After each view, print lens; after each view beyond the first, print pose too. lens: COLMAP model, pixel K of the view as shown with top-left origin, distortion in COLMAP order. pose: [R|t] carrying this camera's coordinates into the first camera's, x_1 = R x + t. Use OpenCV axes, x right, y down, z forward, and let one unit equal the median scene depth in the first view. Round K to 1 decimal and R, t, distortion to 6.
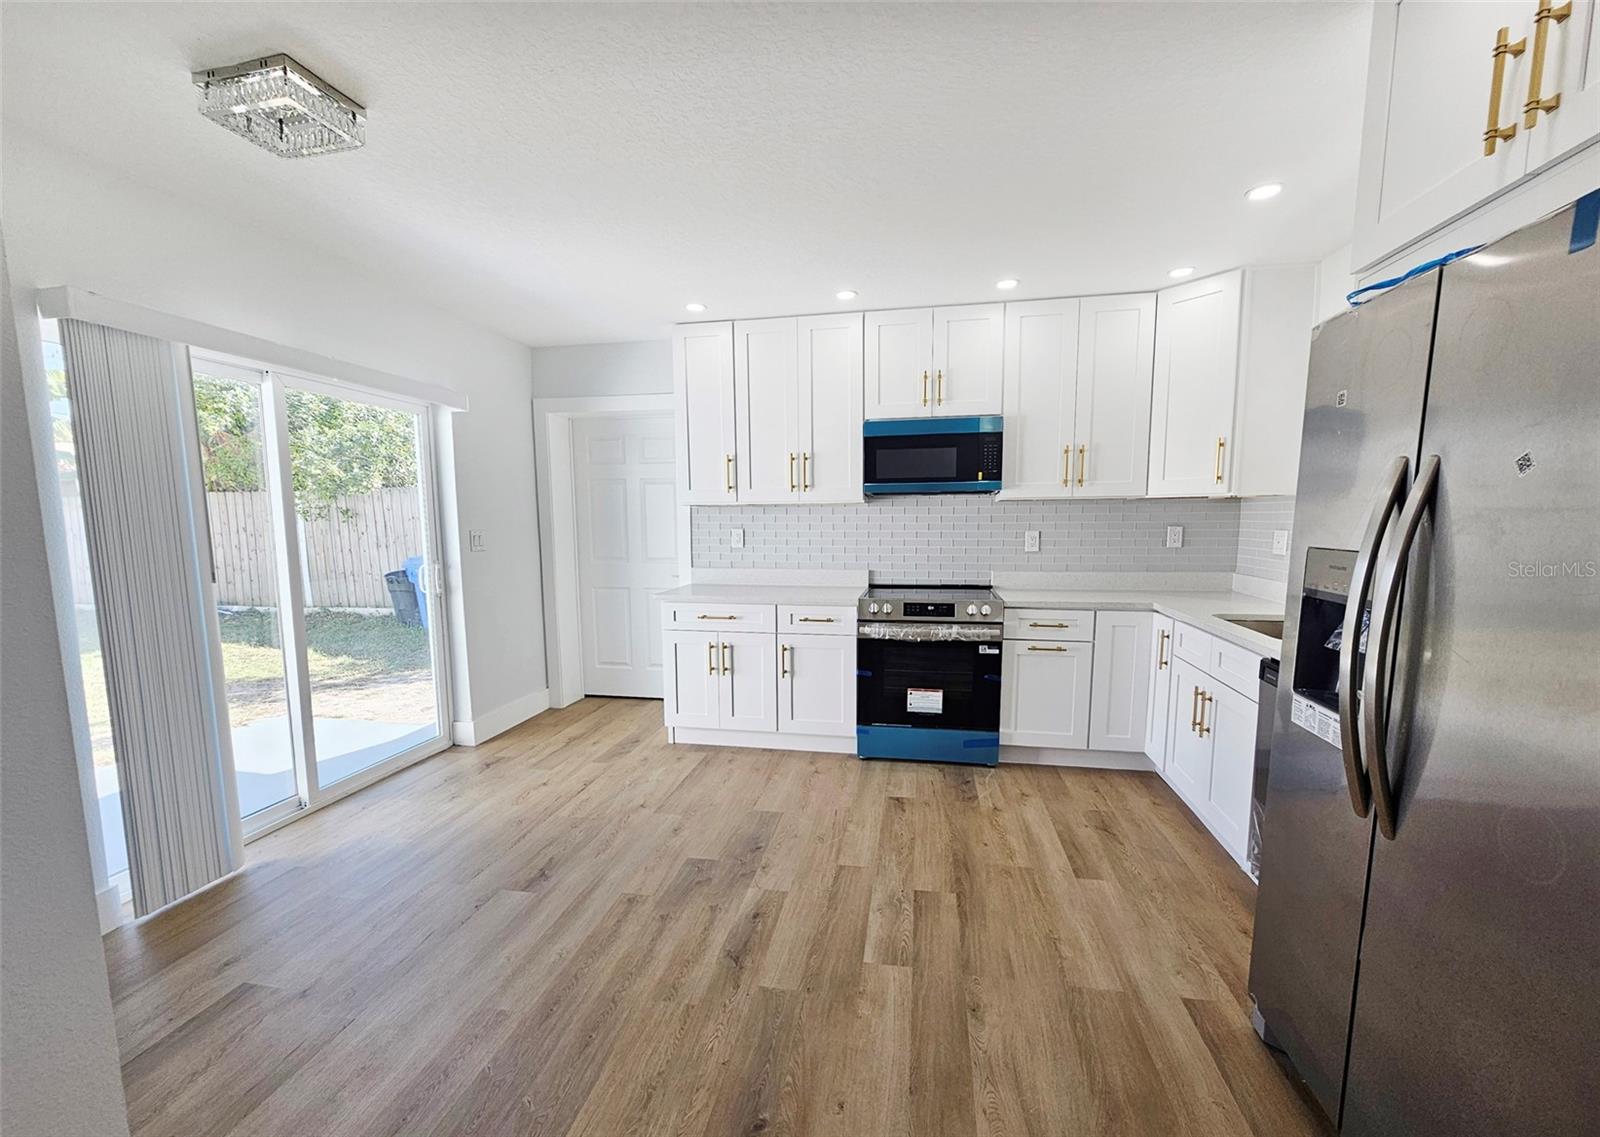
lens RADIAL K [[665.0, 0, 796.8], [0, 665.0, 603.1], [0, 0, 1]] dist [-0.004086, 0.001695]
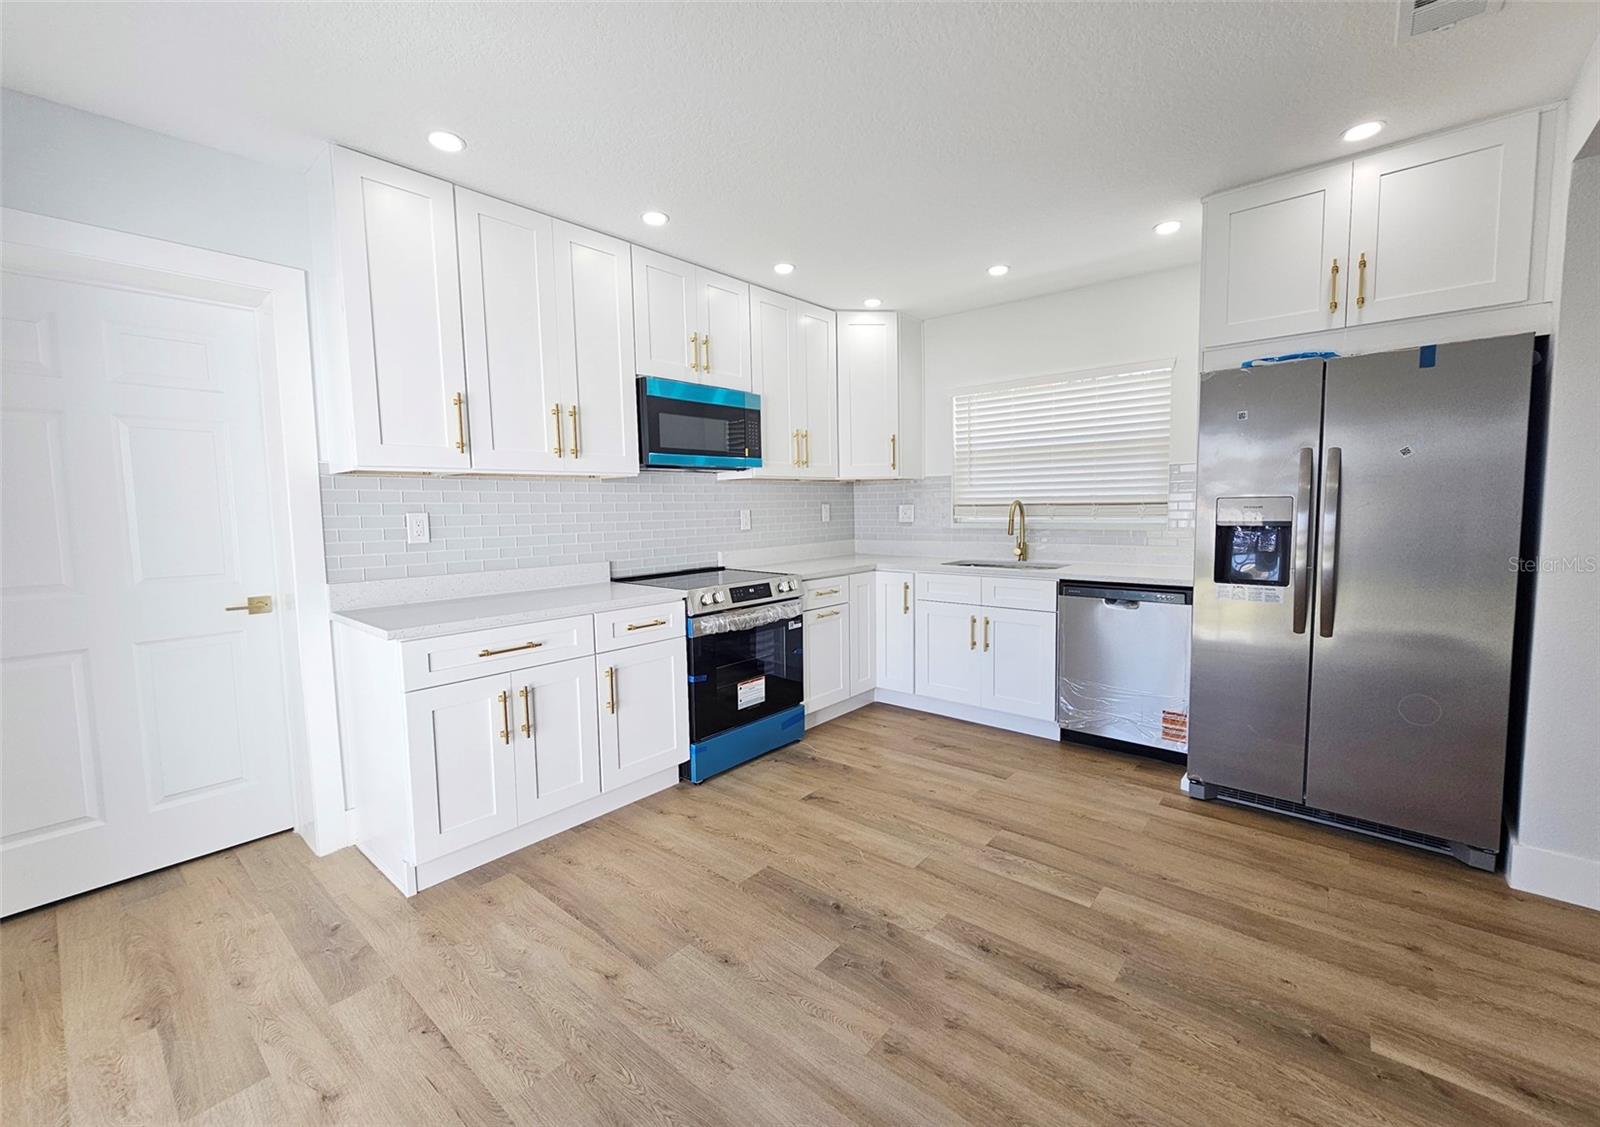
lens RADIAL K [[665.0, 0, 806.8], [0, 665.0, 562.5], [0, 0, 1]] dist [-0.004086, 0.001695]
pose [[0.483839, -0.076928, 0.871770, -0.569670], [0.128166, 0.991618, 0.016371, -0.036711], [-0.865721, 0.103810, 0.489643, 0.483347]]
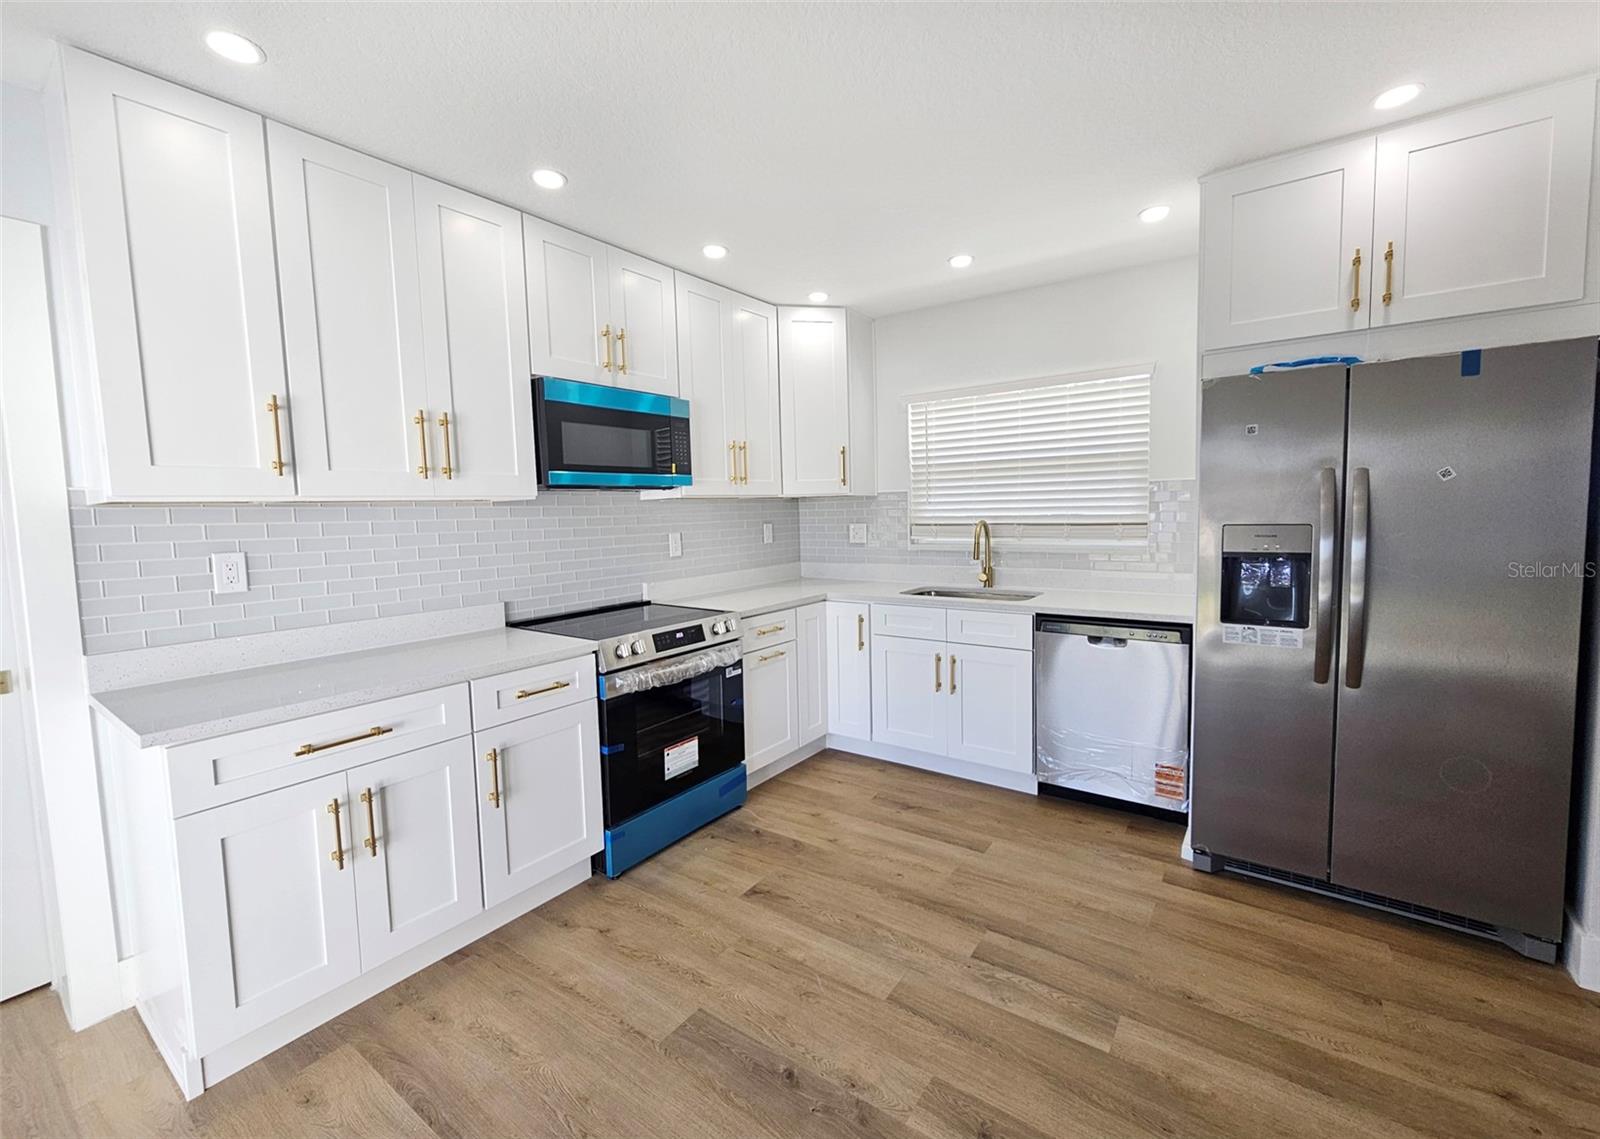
lens RADIAL K [[665.0, 0, 807.3], [0, 665.0, 564.5], [0, 0, 1]] dist [-0.004086, 0.001695]
pose [[0.406250, -0.078031, 0.910424, -0.436803], [0.139625, 0.989948, 0.022543, -0.071195], [-0.903032, 0.117960, 0.413061, 0.546583]]
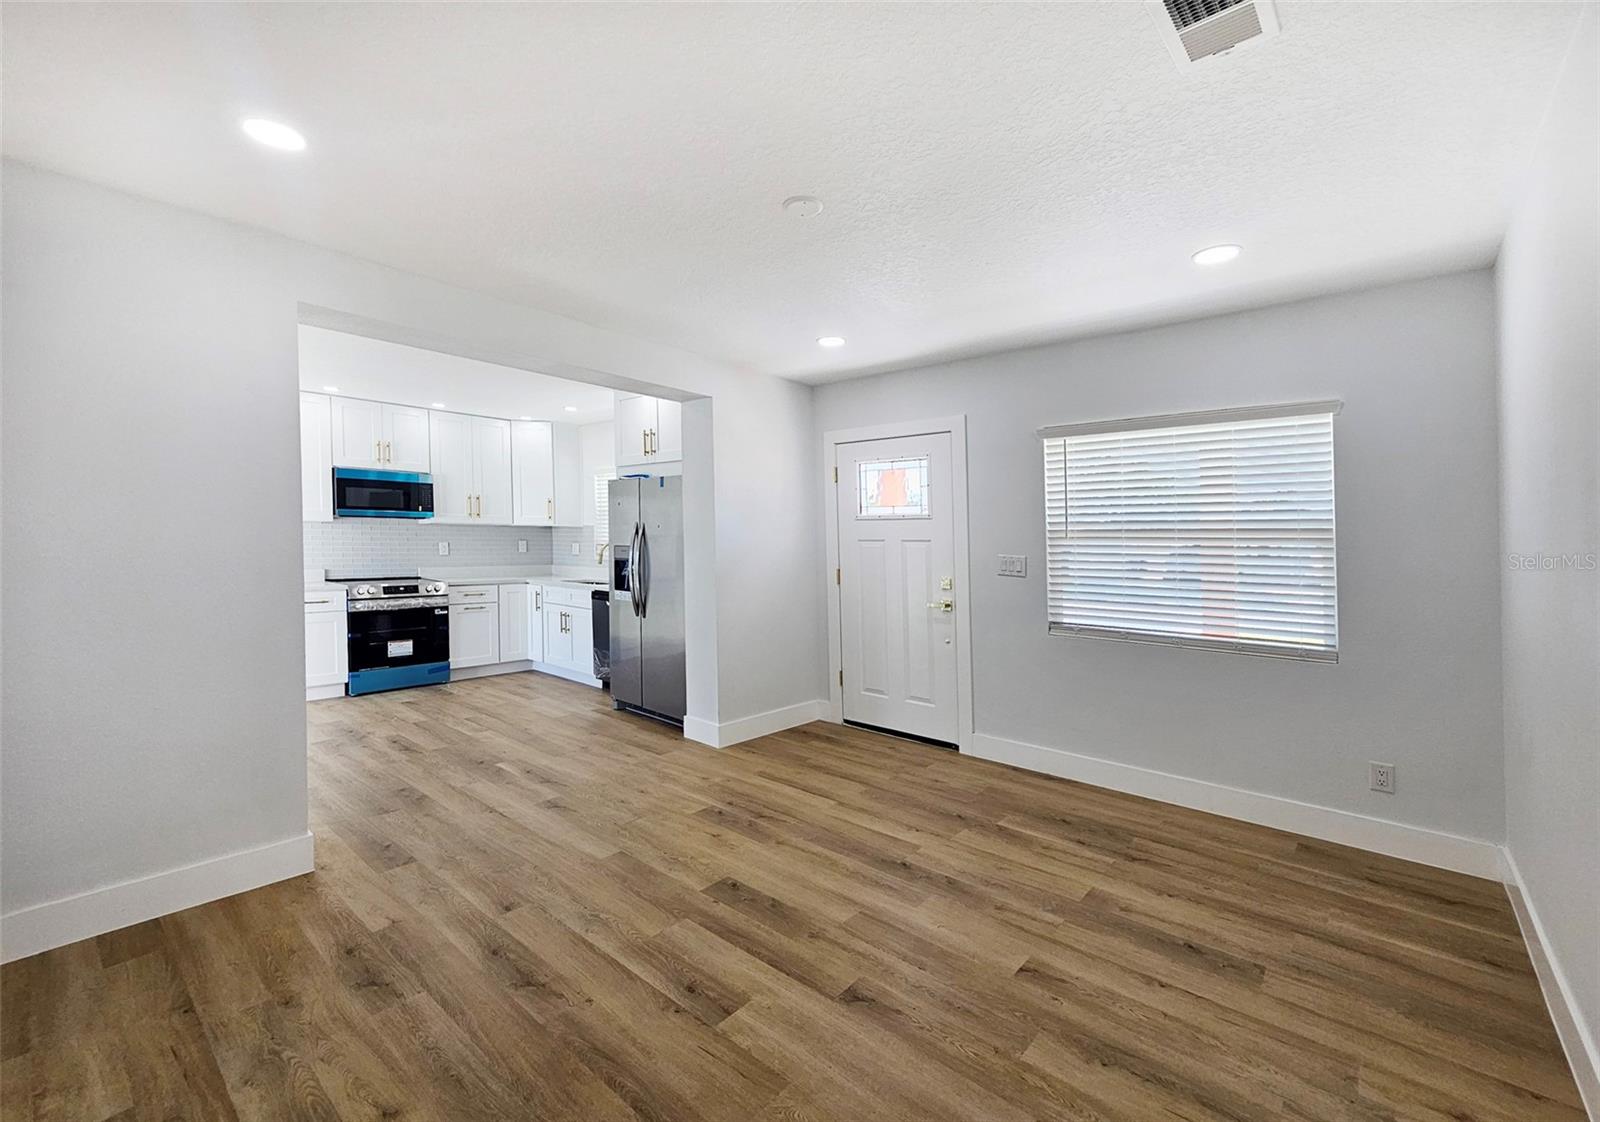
lens RADIAL K [[681.8, 0, 806.6], [0, 681.8, 570.9], [0, 0, 1]] dist [0.016372, 0.001011]
pose [[0.482652, -0.024267, 0.875476, -0.783154], [0.091479, 0.995545, -0.022837, 0.091878], [-0.871022, 0.091110, 0.482722, -0.657780]]
